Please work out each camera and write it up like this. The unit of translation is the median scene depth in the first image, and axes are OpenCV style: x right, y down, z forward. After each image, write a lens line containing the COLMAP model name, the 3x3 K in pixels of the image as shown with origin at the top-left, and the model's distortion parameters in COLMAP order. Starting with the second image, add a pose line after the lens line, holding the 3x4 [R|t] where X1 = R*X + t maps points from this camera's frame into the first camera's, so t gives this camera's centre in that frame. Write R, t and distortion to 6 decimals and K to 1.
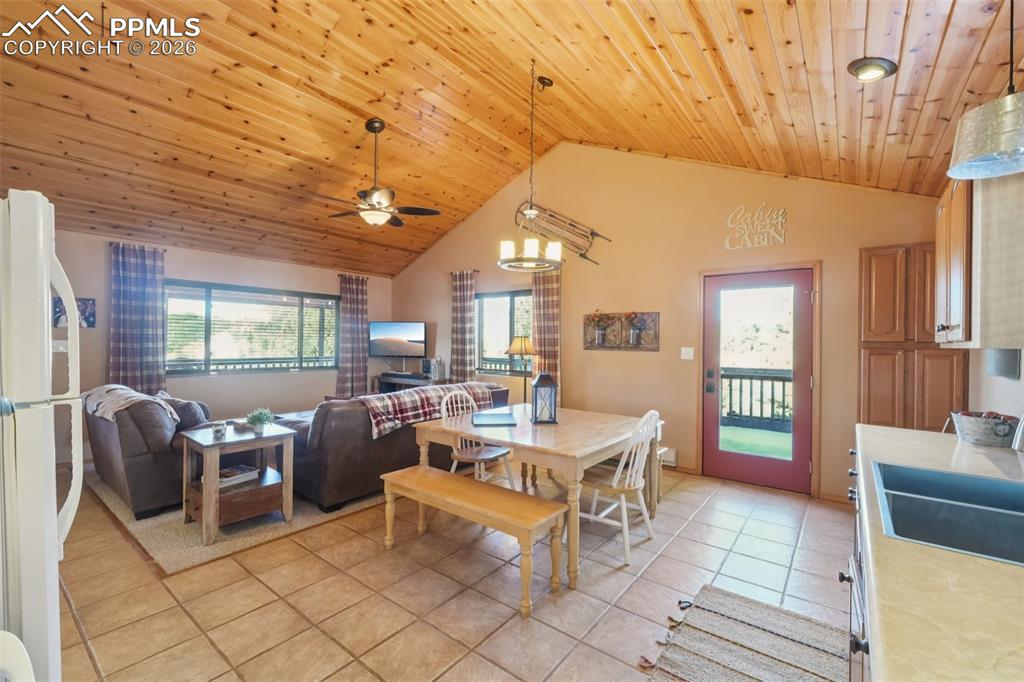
lens RADIAL K [[433.2, 0, 512.7], [0, 433.2, 340.3], [0, 0, 1]] dist [-0.002900, 0.002746]
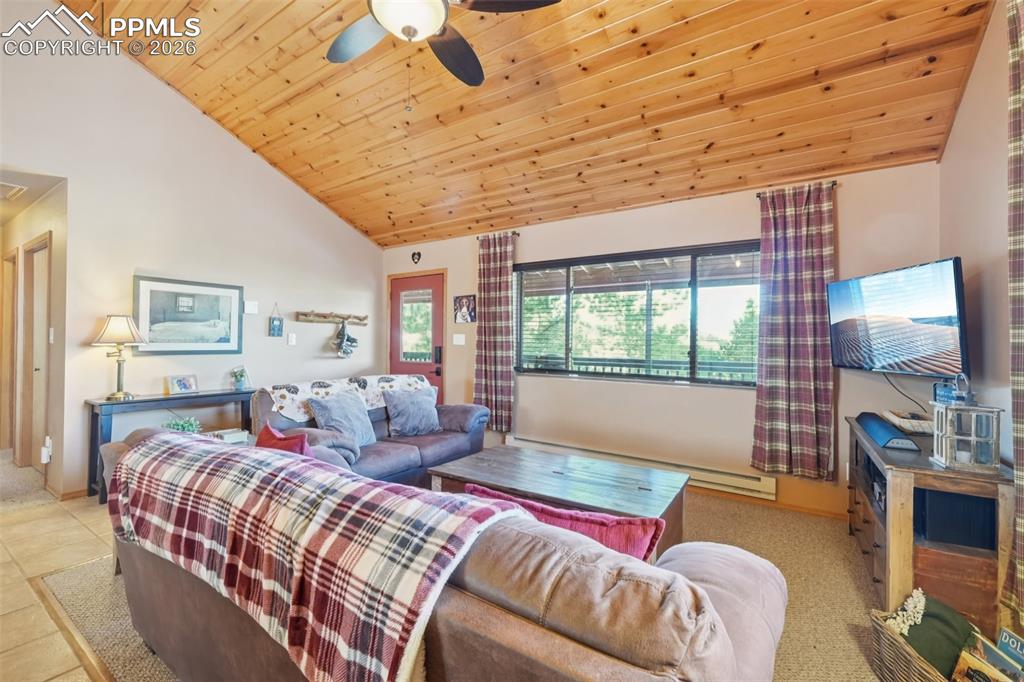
lens RADIAL K [[433.2, 0, 512.7], [0, 433.2, 340.3], [0, 0, 1]] dist [-0.002900, 0.002746]
pose [[0.073197, -0.012283, -0.997242, 0.088944], [-0.006745, 0.999895, -0.012811, 0.026924], [0.997295, 0.007665, 0.073106, 0.935078]]
